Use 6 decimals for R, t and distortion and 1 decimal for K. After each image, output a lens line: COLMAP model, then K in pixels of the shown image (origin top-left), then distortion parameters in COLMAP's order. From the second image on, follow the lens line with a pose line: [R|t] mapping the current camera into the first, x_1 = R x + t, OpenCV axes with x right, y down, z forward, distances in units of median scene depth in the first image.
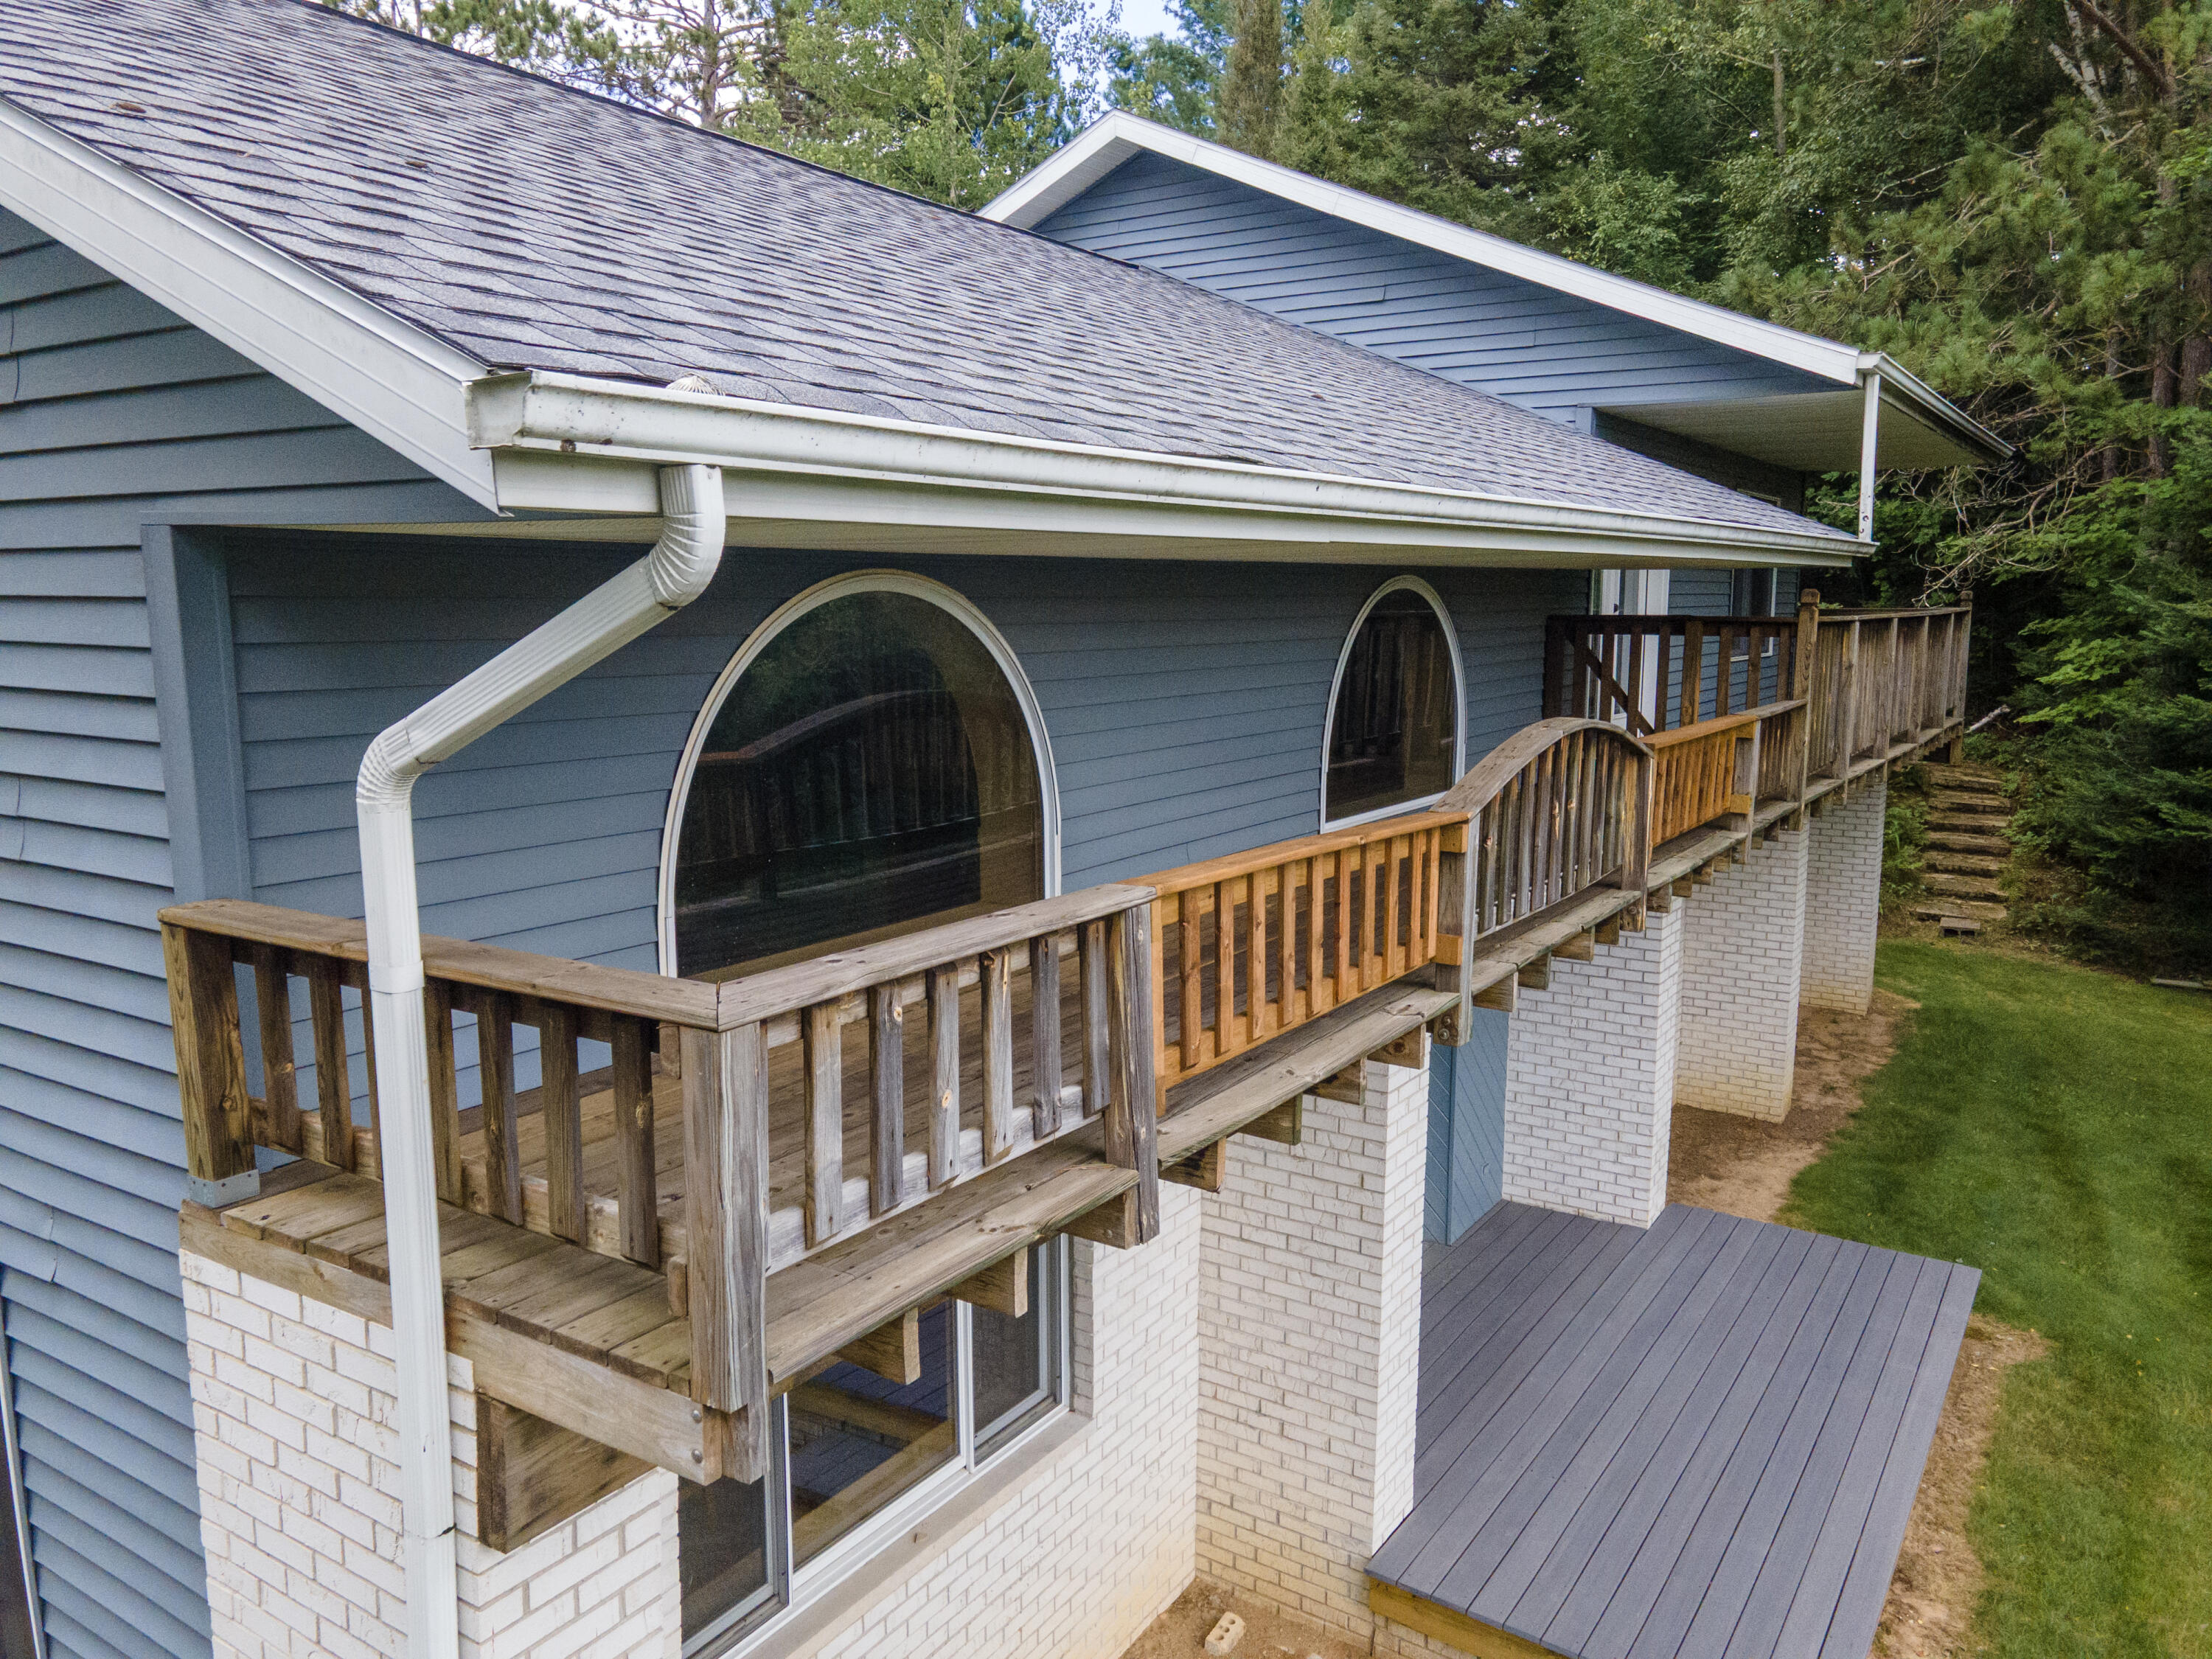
lens RADIAL K [[1599.0, 0, 1106.0], [0, 1599.0, 829.5], [0, 0, 1]] dist [0.037280, 0.002945]
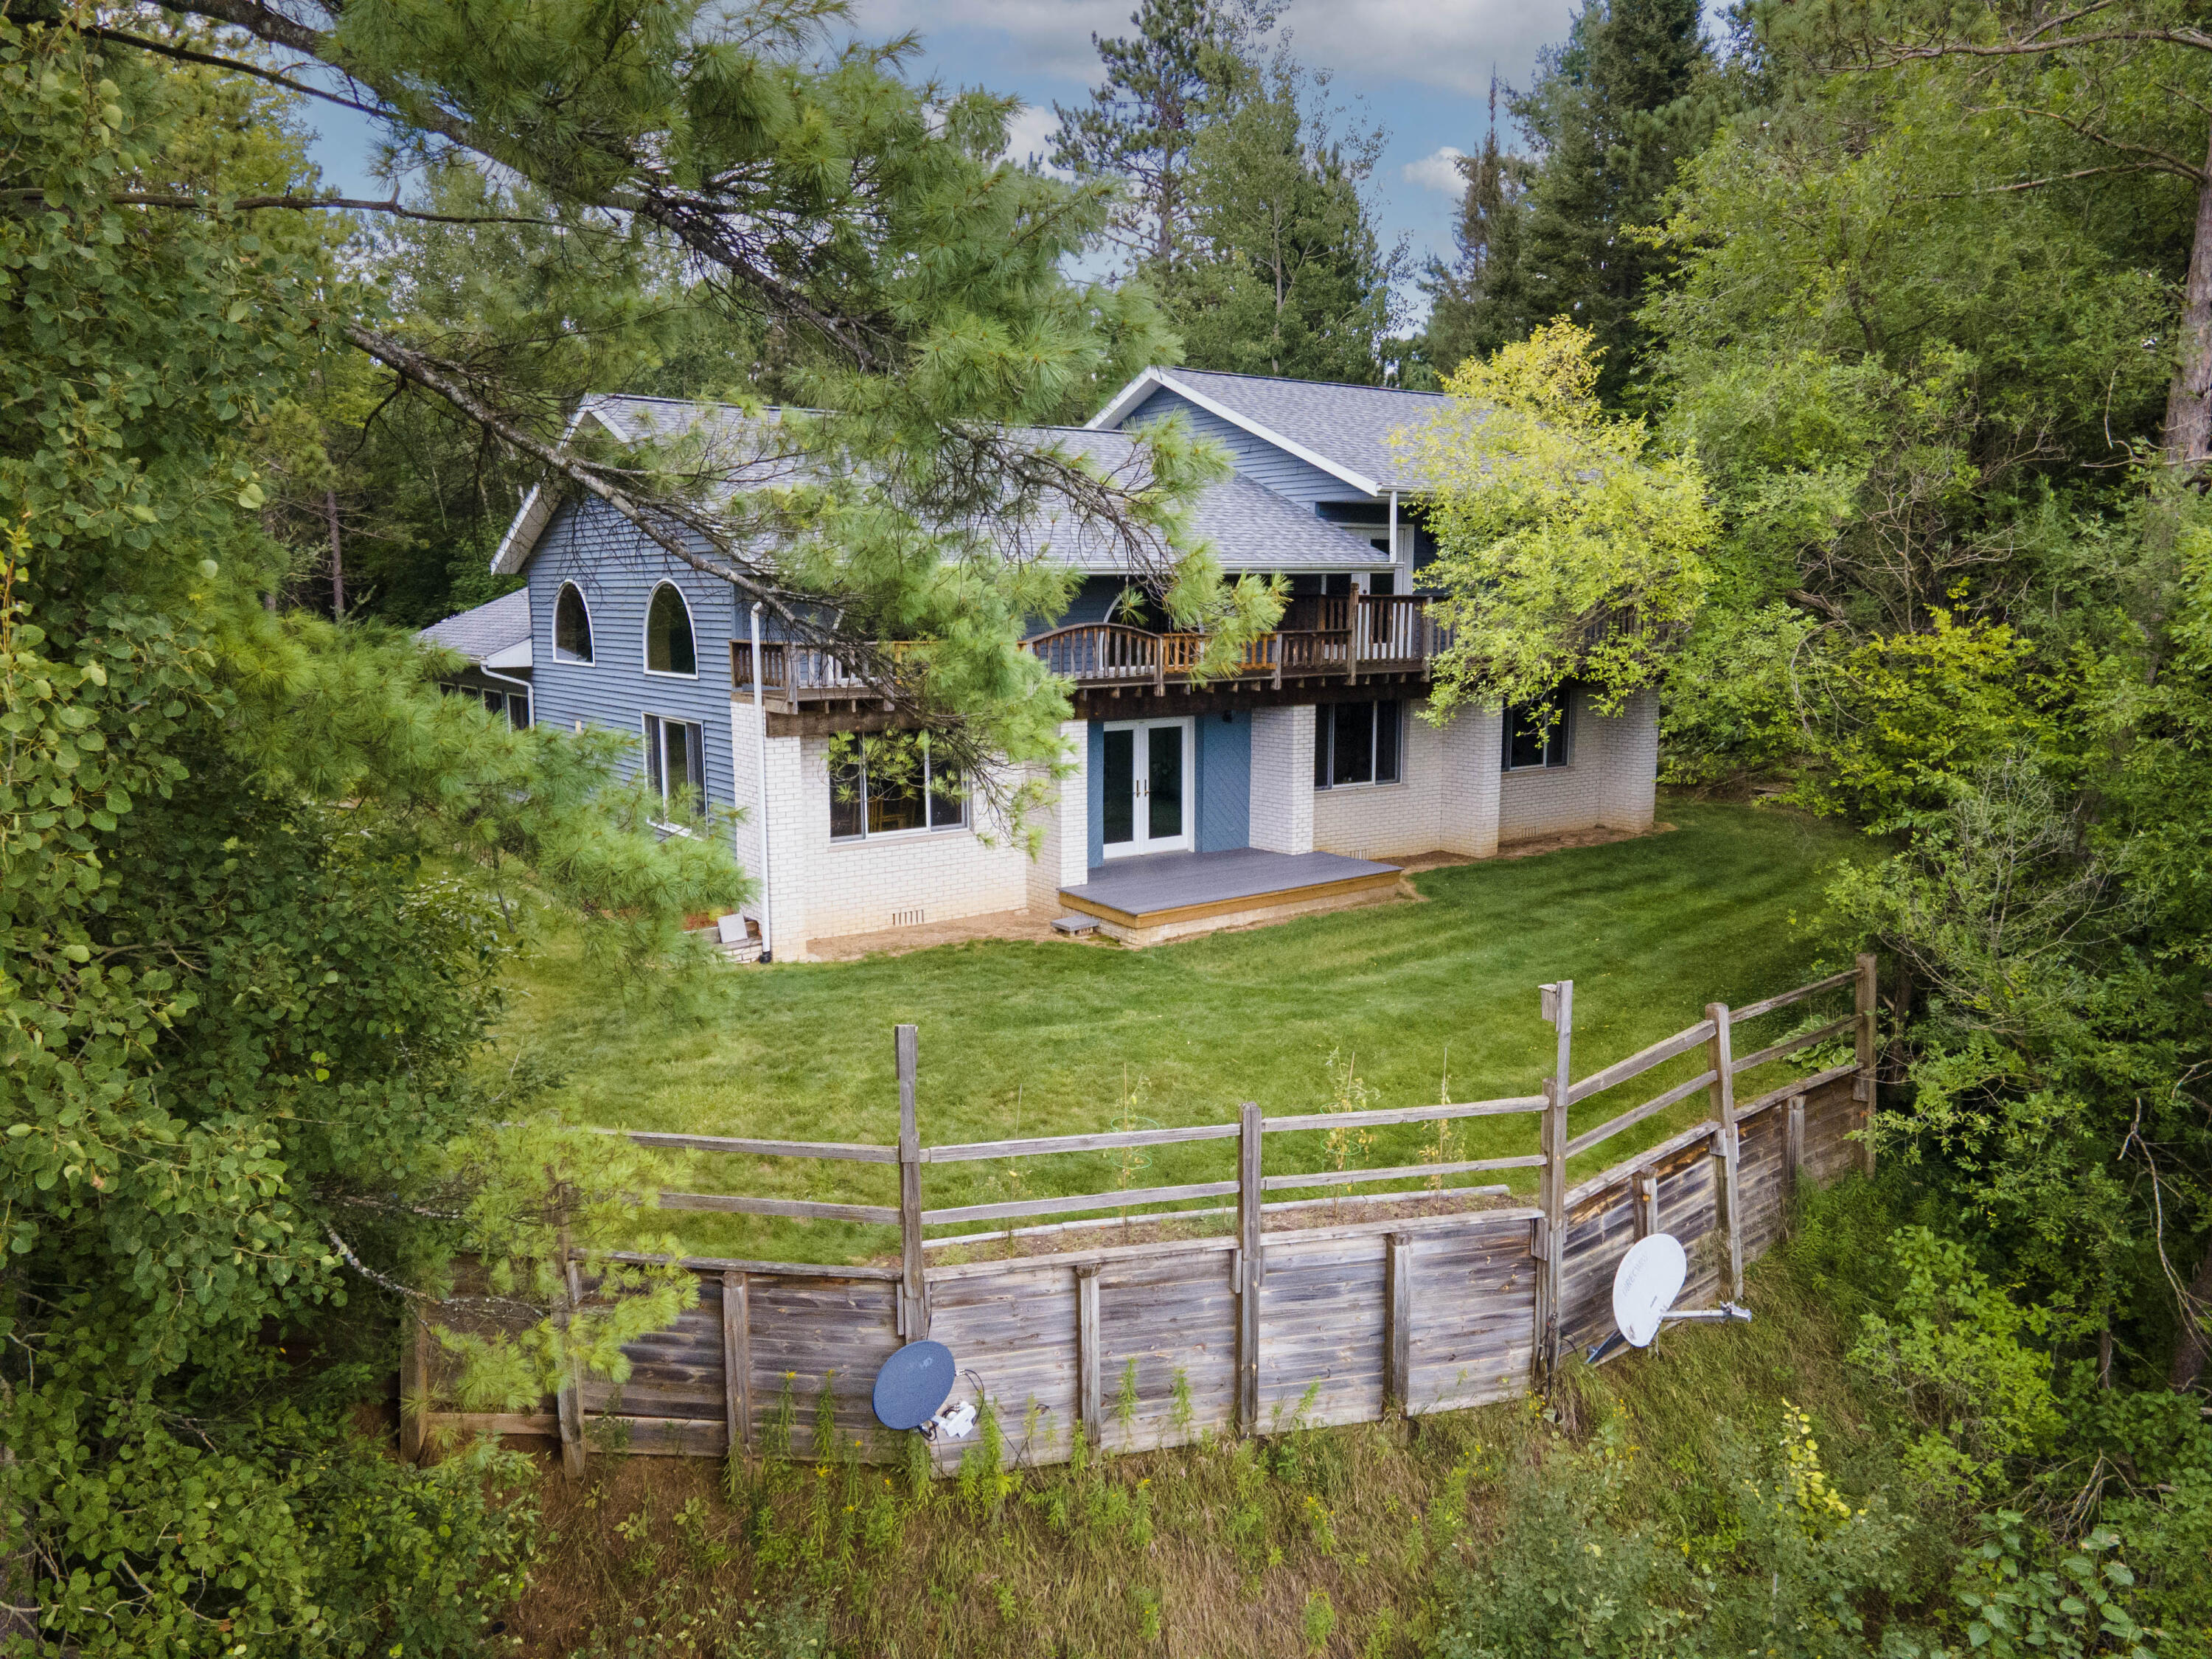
lens RADIAL K [[1508.6, 0, 1060.6], [0, 1508.6, 828.2], [0, 0, 1]] dist [0.001585, 0.001931]
pose [[0.932898, 0.047106, -0.357046, 0.682307], [-0.046097, 0.998873, 0.011341, 0.166425], [0.357177, 0.005879, 0.934018, -0.994439]]
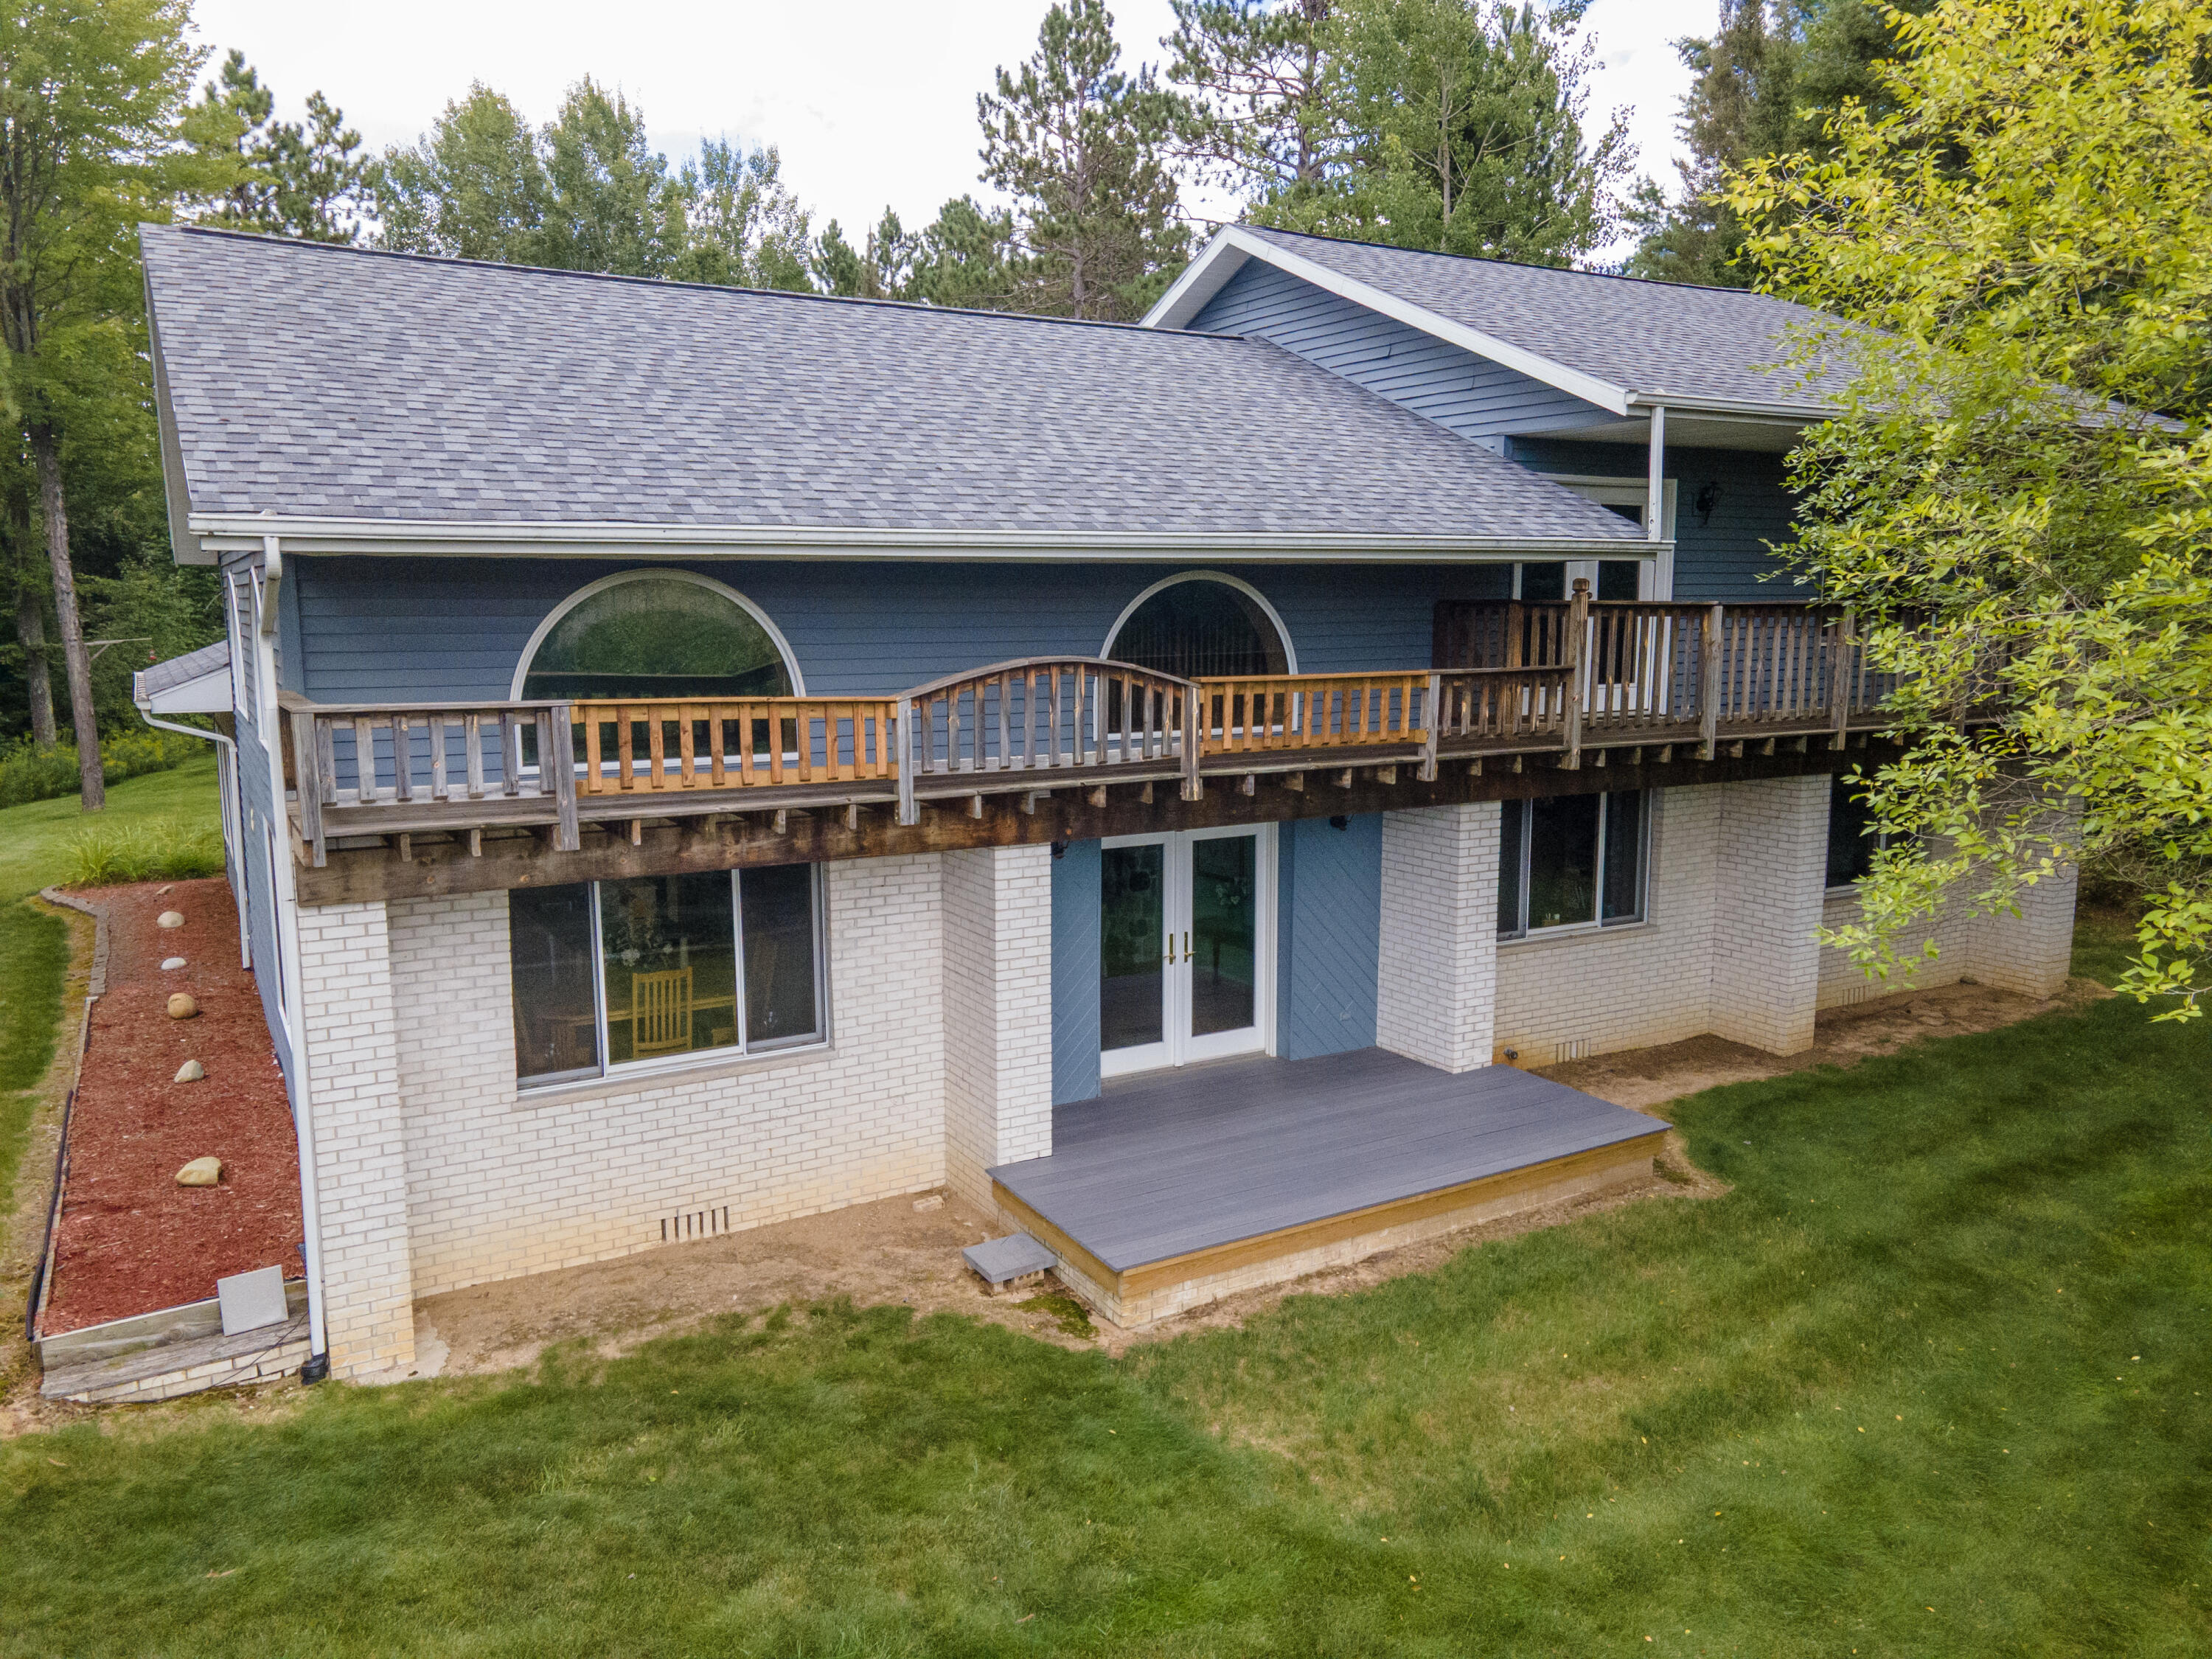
lens RADIAL K [[1508.6, 0, 1060.6], [0, 1508.6, 828.2], [0, 0, 1]] dist [0.001585, 0.001931]
pose [[0.890584, 0.060807, -0.450735, 0.501525], [-0.060490, 0.998054, 0.015124, 0.043709], [0.450777, 0.013796, 0.892530, -0.197687]]
